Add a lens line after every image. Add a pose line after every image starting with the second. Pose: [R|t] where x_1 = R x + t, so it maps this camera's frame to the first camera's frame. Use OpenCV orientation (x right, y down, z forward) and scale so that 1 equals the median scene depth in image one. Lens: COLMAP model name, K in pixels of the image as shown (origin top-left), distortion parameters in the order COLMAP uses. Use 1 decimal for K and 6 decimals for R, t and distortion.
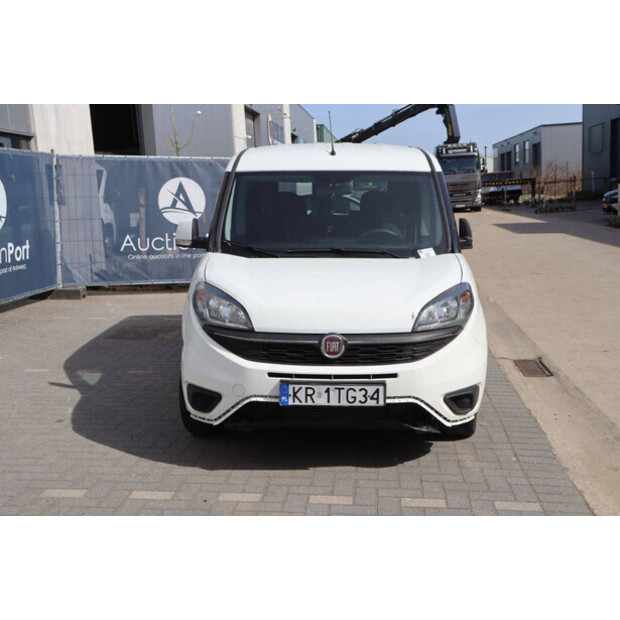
lens RADIAL K [[795.4, 0, 319.4], [0, 795.4, 310.7], [0, 0, 1]] dist [0.026233, 0.000000]
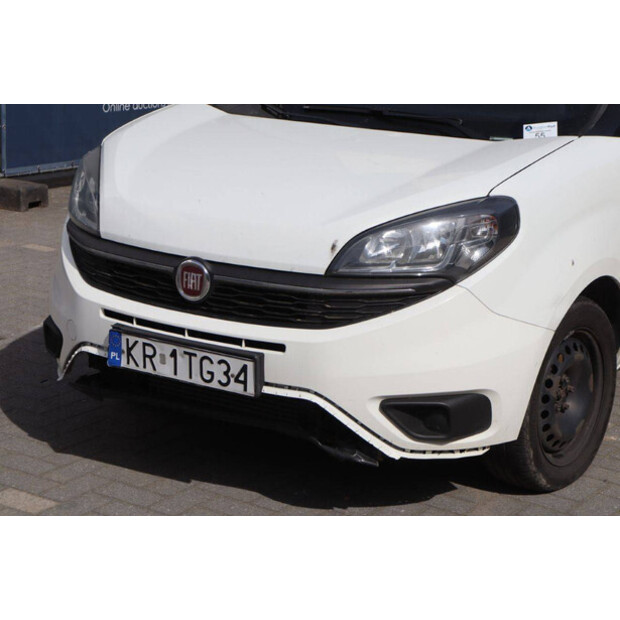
lens RADIAL K [[1382.1, 0, 313.8], [0, 1382.1, 311.0], [0, 0, 1]] dist [0.347808, 0.000000]
pose [[0.862547, 0.150590, -0.483048, 0.566359], [-0.106037, 0.987283, 0.118441, -0.060146], [0.494741, -0.050940, 0.867546, 0.163209]]
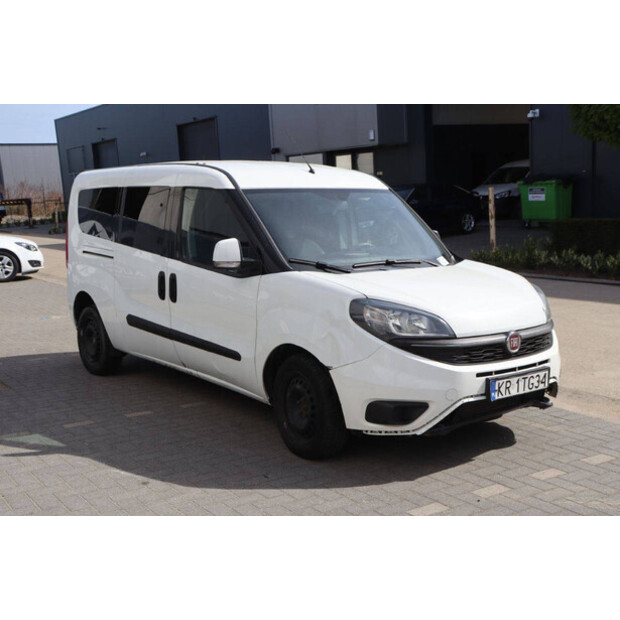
lens RADIAL K [[795.4, 0, 315.9], [0, 795.4, 311.3], [0, 0, 1]] dist [0.026233, 0.000000]
pose [[0.777173, -0.092060, 0.622517, -0.877607], [0.107486, 0.994124, 0.012825, -0.042465], [-0.620039, 0.056945, 0.782502, 0.276862]]
